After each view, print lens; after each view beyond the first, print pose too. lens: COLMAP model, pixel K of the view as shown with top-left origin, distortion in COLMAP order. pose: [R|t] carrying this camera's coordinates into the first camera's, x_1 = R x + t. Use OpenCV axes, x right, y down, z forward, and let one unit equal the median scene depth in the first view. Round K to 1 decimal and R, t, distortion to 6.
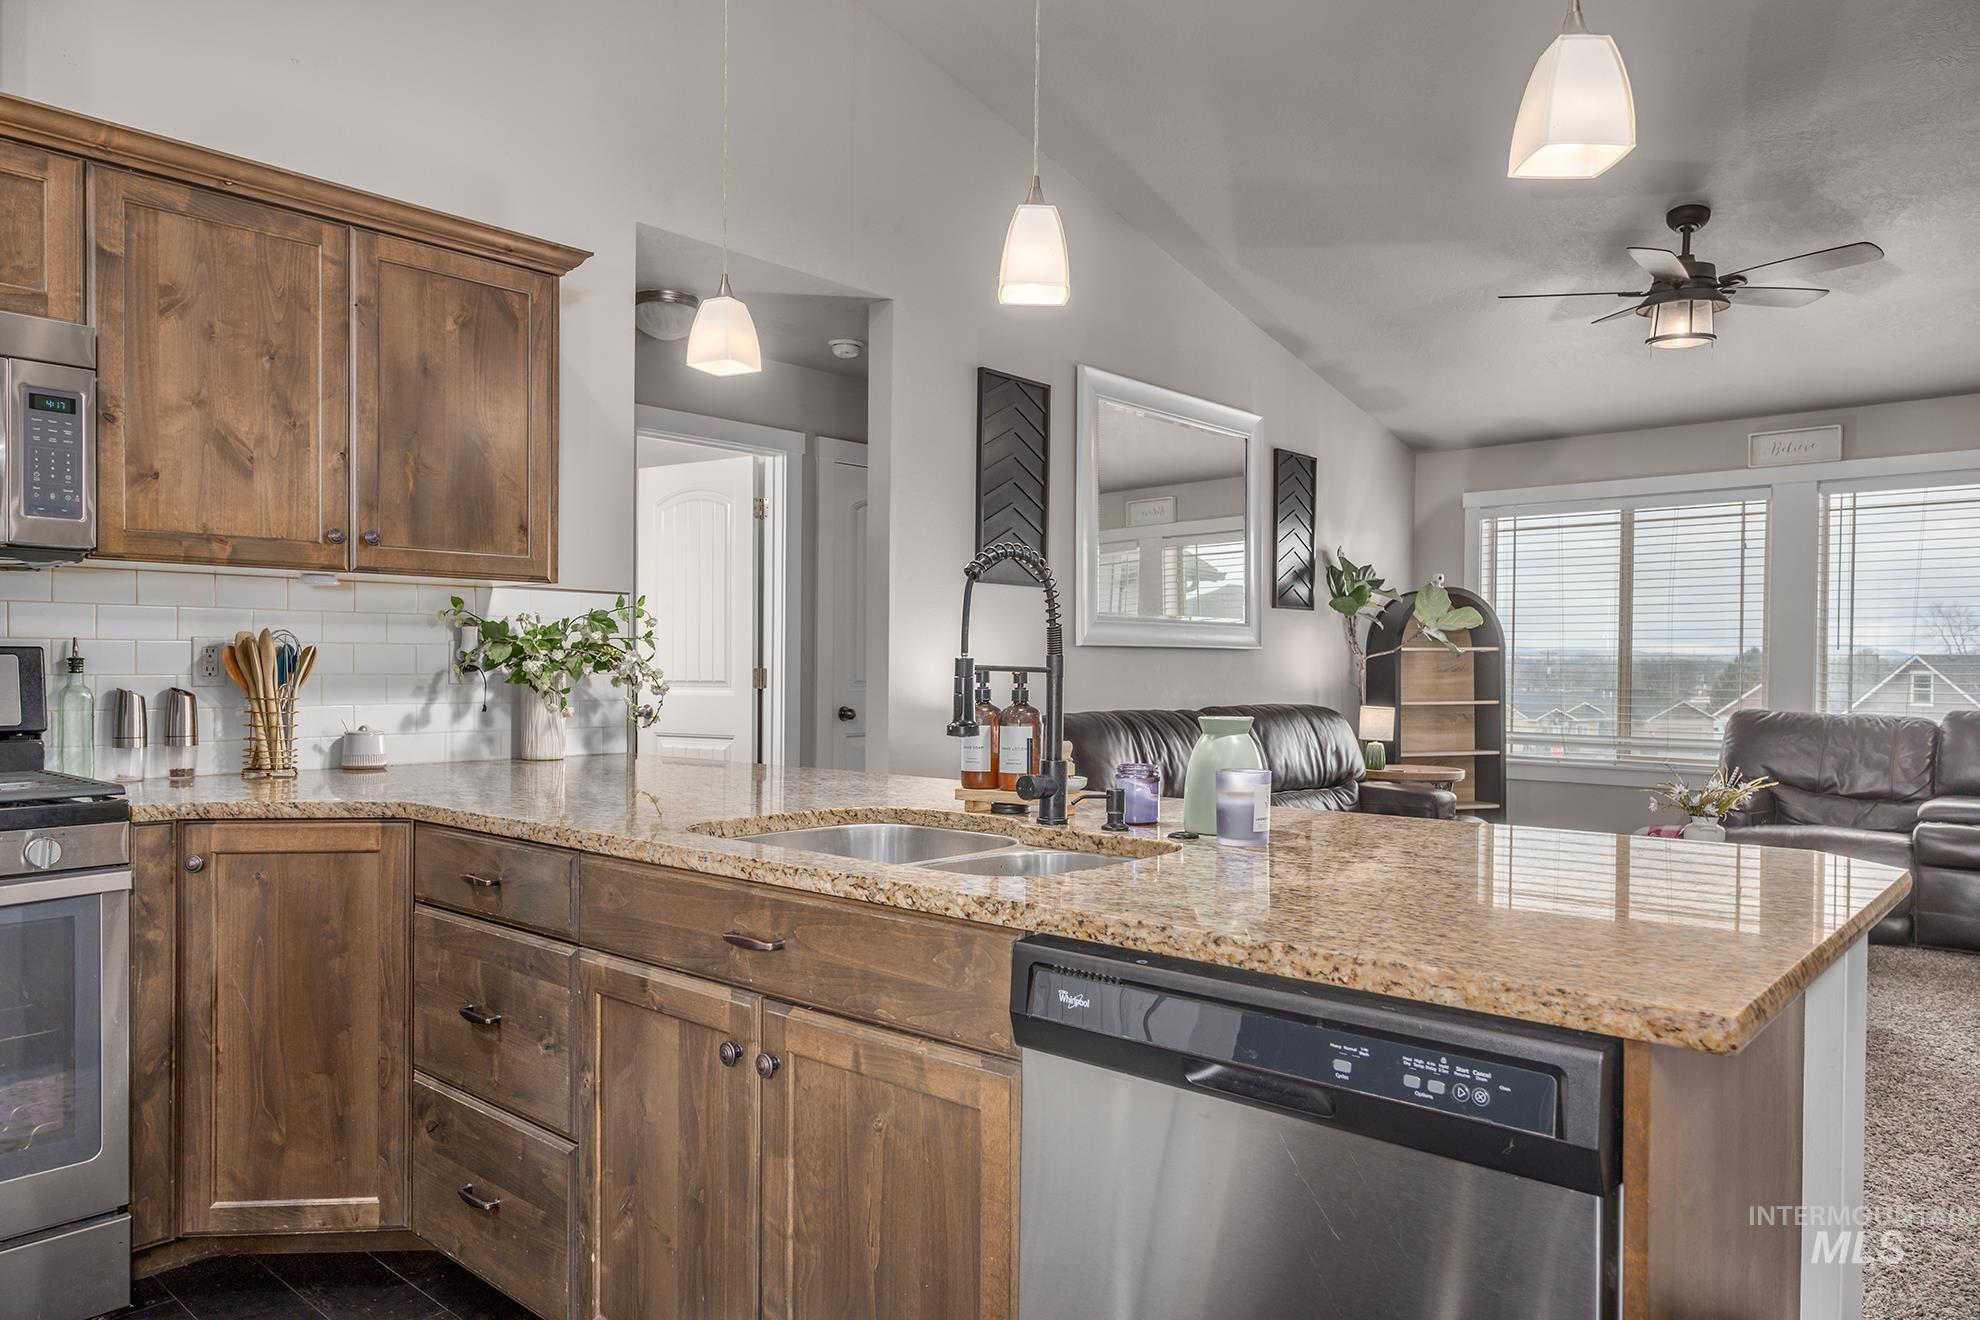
lens RADIAL K [[1299.0, 0, 999.3], [0, 1299.0, 679.2], [0, 0, 1]] dist [0.011508, 0.005749]
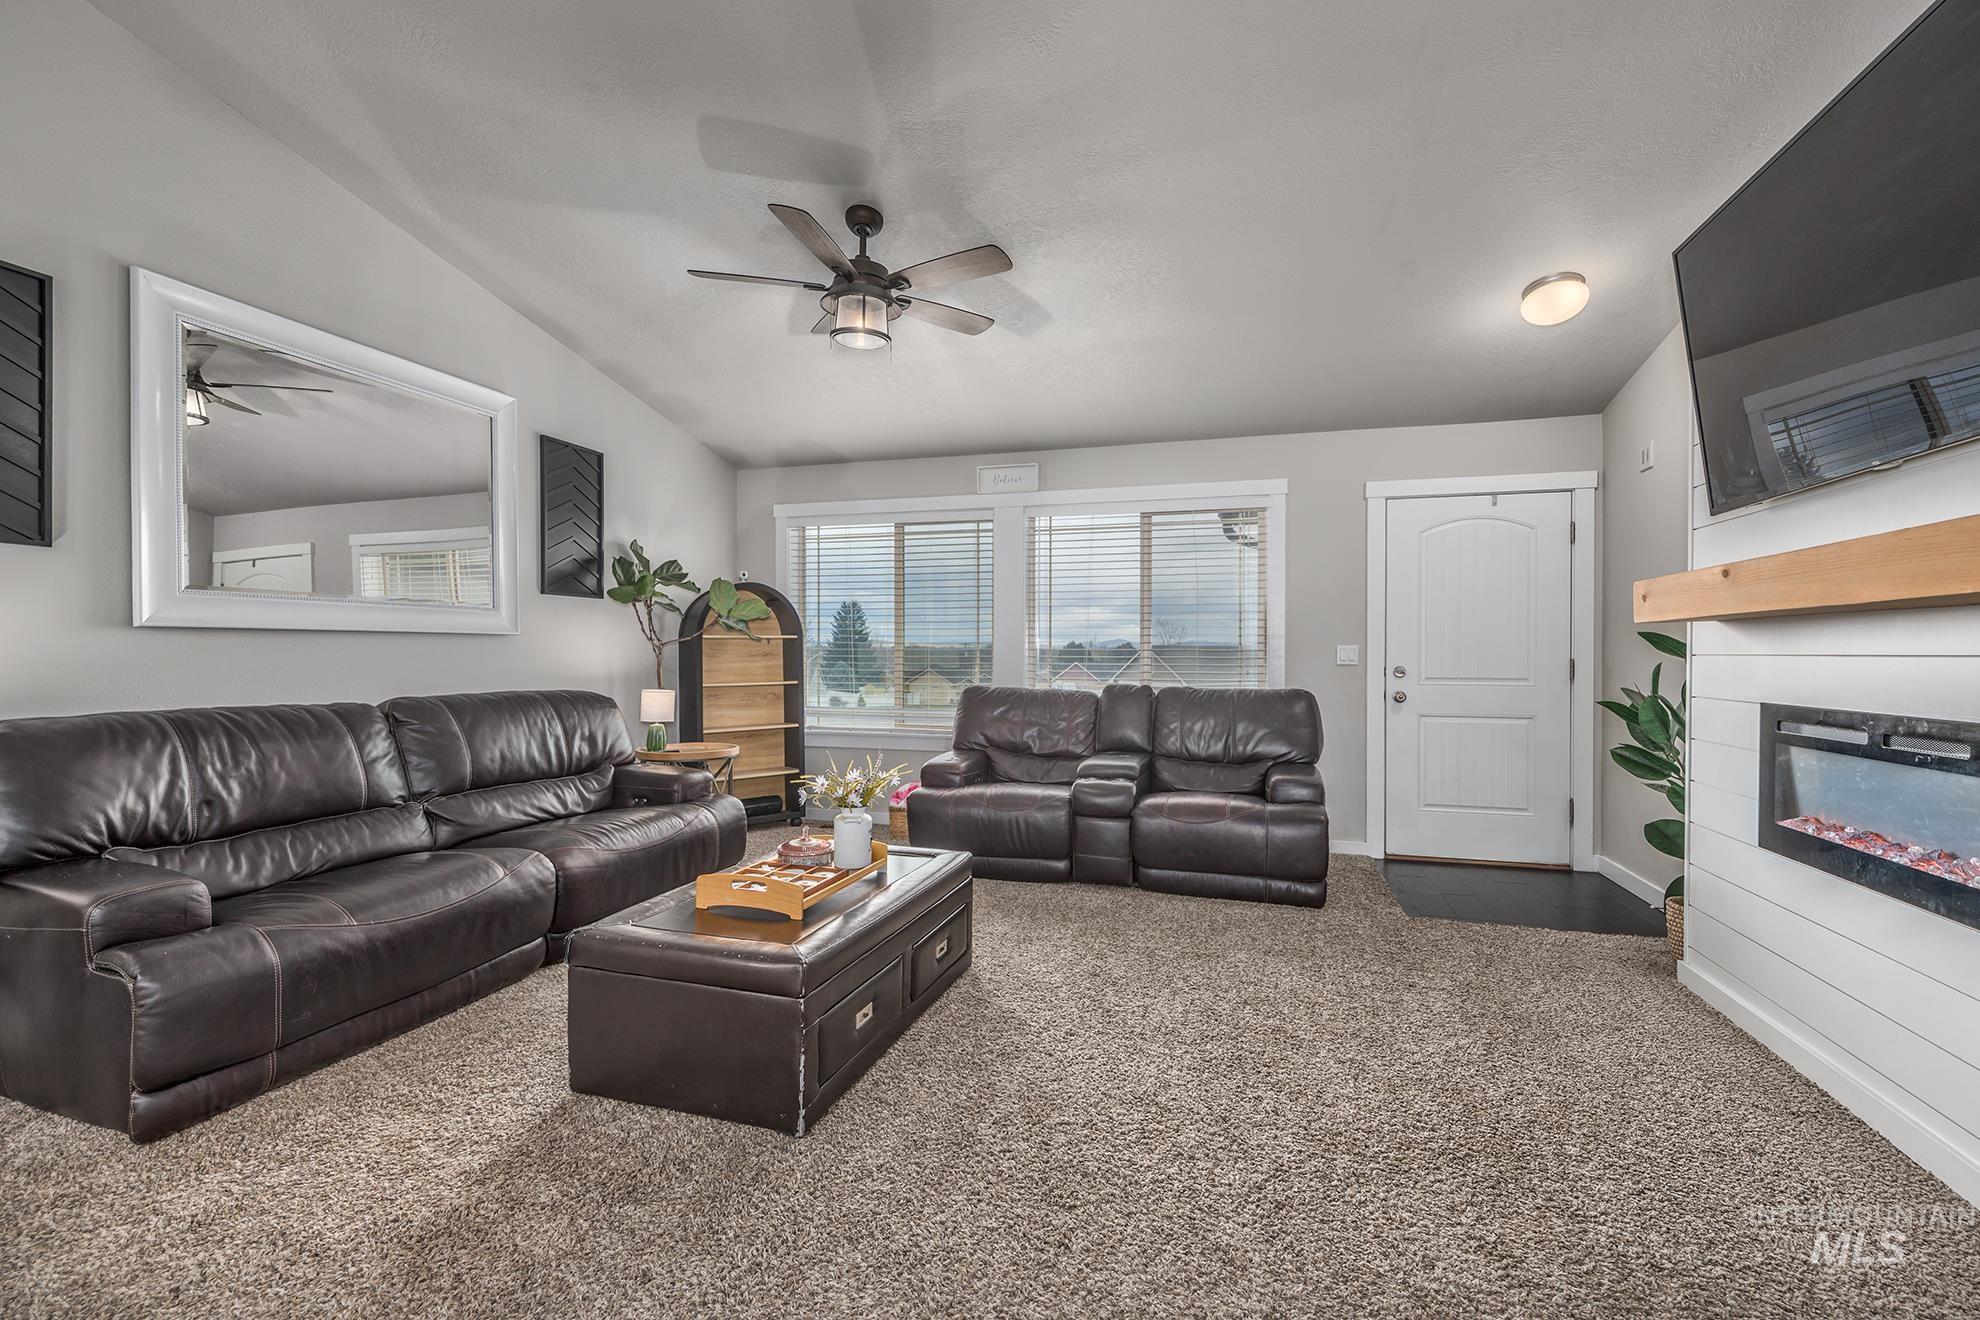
lens RADIAL K [[842.9, 0, 984.5], [0, 842.9, 650.5], [0, 0, 1]] dist [-0.000103, 0.000081]
pose [[0.914973, -0.001078, 0.403513, 0.351771], [0.005825, 0.999928, -0.010535, -0.003051], [-0.403473, 0.011989, 0.914913, 0.359080]]
